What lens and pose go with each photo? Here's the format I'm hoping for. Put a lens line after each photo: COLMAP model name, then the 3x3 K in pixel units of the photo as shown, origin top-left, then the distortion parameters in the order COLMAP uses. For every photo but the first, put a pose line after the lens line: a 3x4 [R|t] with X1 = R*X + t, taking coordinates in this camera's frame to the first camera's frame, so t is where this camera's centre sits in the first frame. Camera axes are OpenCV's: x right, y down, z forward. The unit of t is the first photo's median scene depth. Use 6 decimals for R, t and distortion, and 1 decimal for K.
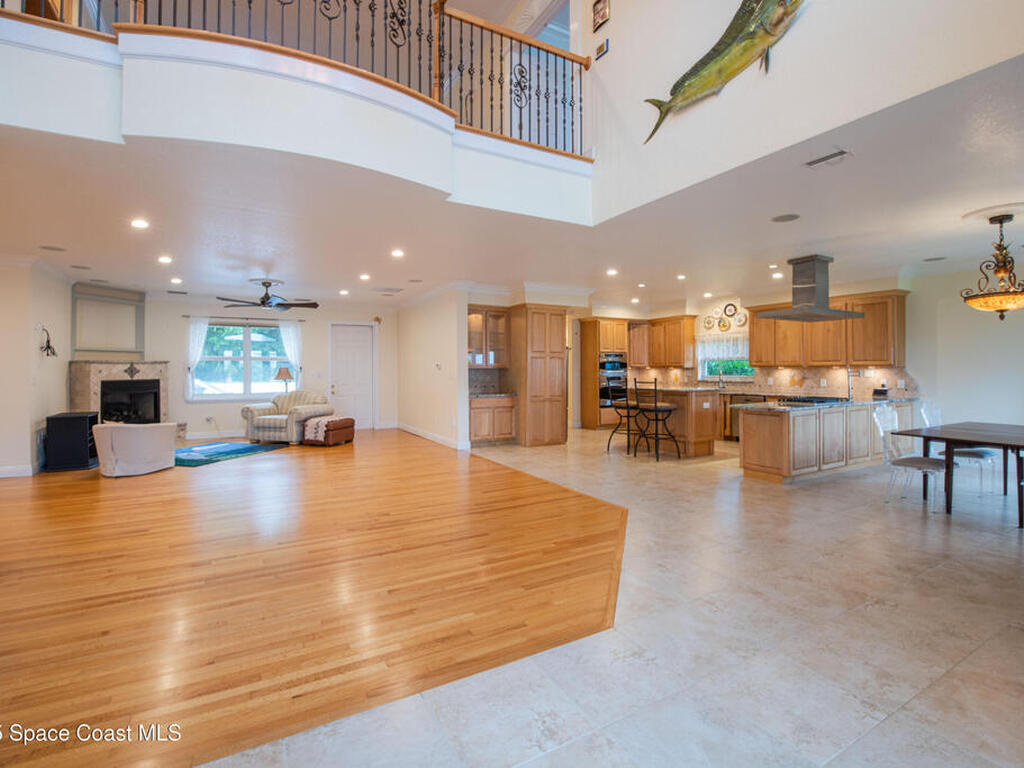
lens RADIAL K [[458.2, 0, 493.2], [0, 458.2, 363.2], [0, 0, 1]] dist [-0.000289, -0.000495]
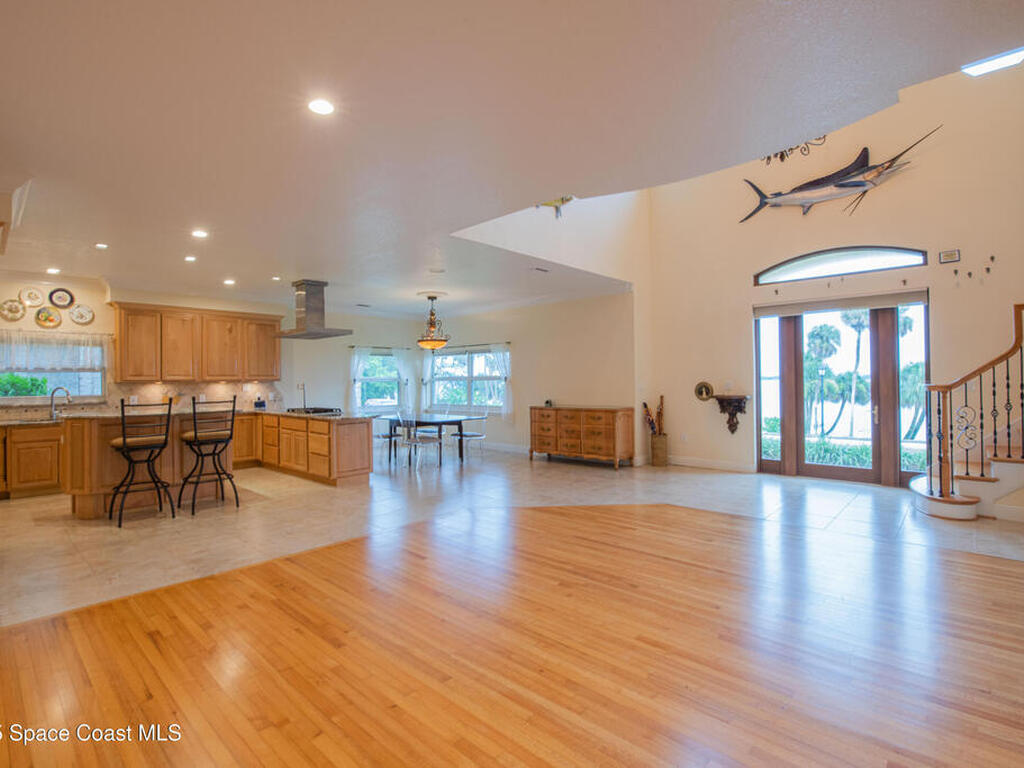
lens RADIAL K [[543.6, 0, 540.0], [0, 543.6, 373.6], [0, 0, 1]] dist [-0.019535, -0.000517]
pose [[-0.366481, 0.018789, 0.930236, -0.529097], [0.000310, 0.999798, -0.020072, 0.012759], [-0.930426, -0.007068, -0.366413, 0.709735]]
